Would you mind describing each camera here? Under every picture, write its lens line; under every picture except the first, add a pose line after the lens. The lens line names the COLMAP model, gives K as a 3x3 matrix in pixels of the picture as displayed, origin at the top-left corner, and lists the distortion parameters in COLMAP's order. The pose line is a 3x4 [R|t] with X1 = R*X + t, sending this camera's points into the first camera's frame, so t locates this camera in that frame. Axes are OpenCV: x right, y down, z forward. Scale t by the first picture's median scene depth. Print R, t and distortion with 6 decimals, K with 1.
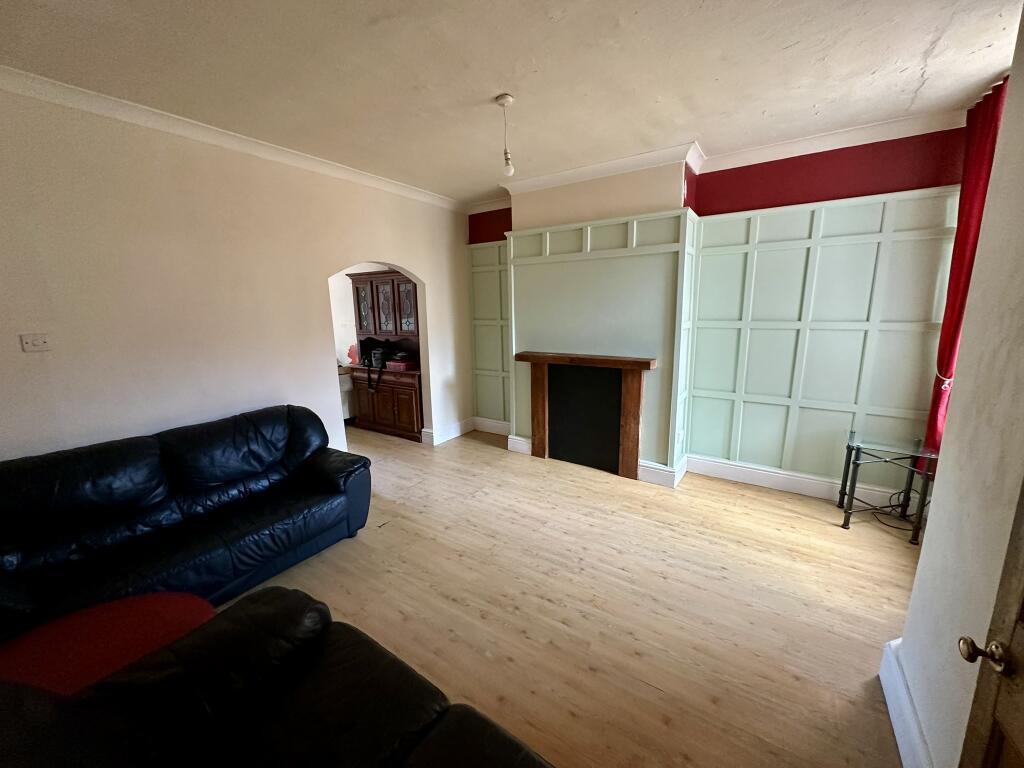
lens RADIAL K [[409.3, 0, 511.0], [0, 409.3, 383.5], [0, 0, 1]] dist [-0.002201, 0.000549]
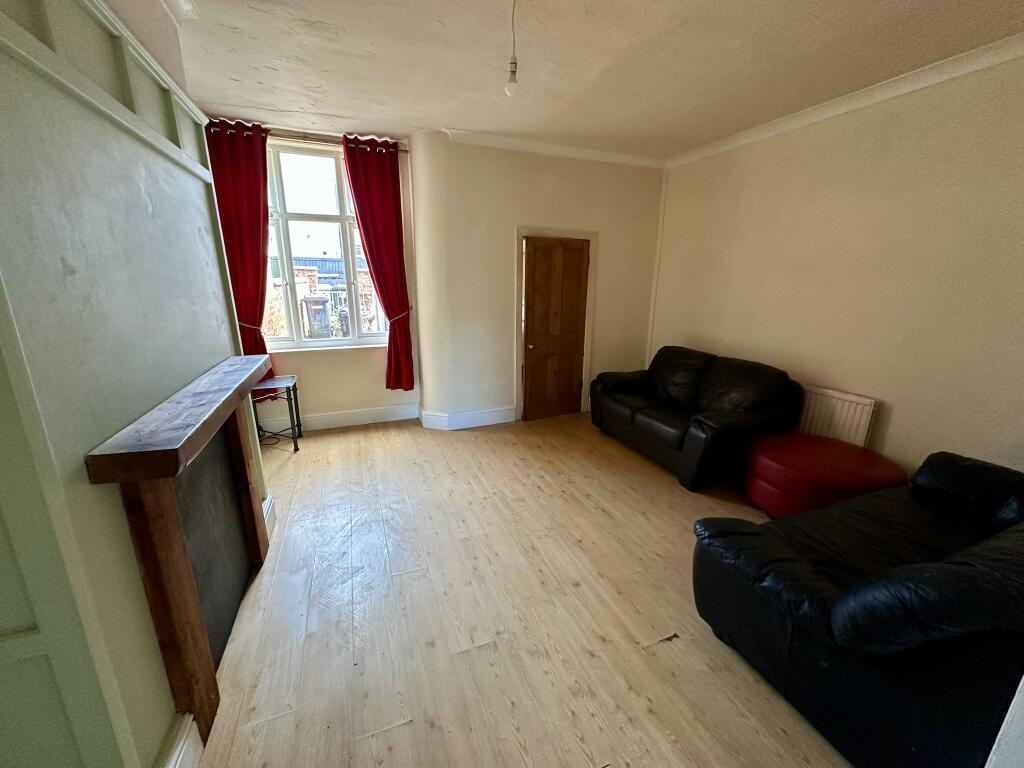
lens RADIAL K [[409.3, 0, 511.7], [0, 409.3, 383.8], [0, 0, 1]] dist [-0.002201, 0.000549]
pose [[-0.825192, -0.130852, 0.549487, -0.496497], [0.113144, 0.914790, 0.387759, -0.308687], [-0.553404, 0.382147, -0.740073, 1.770242]]
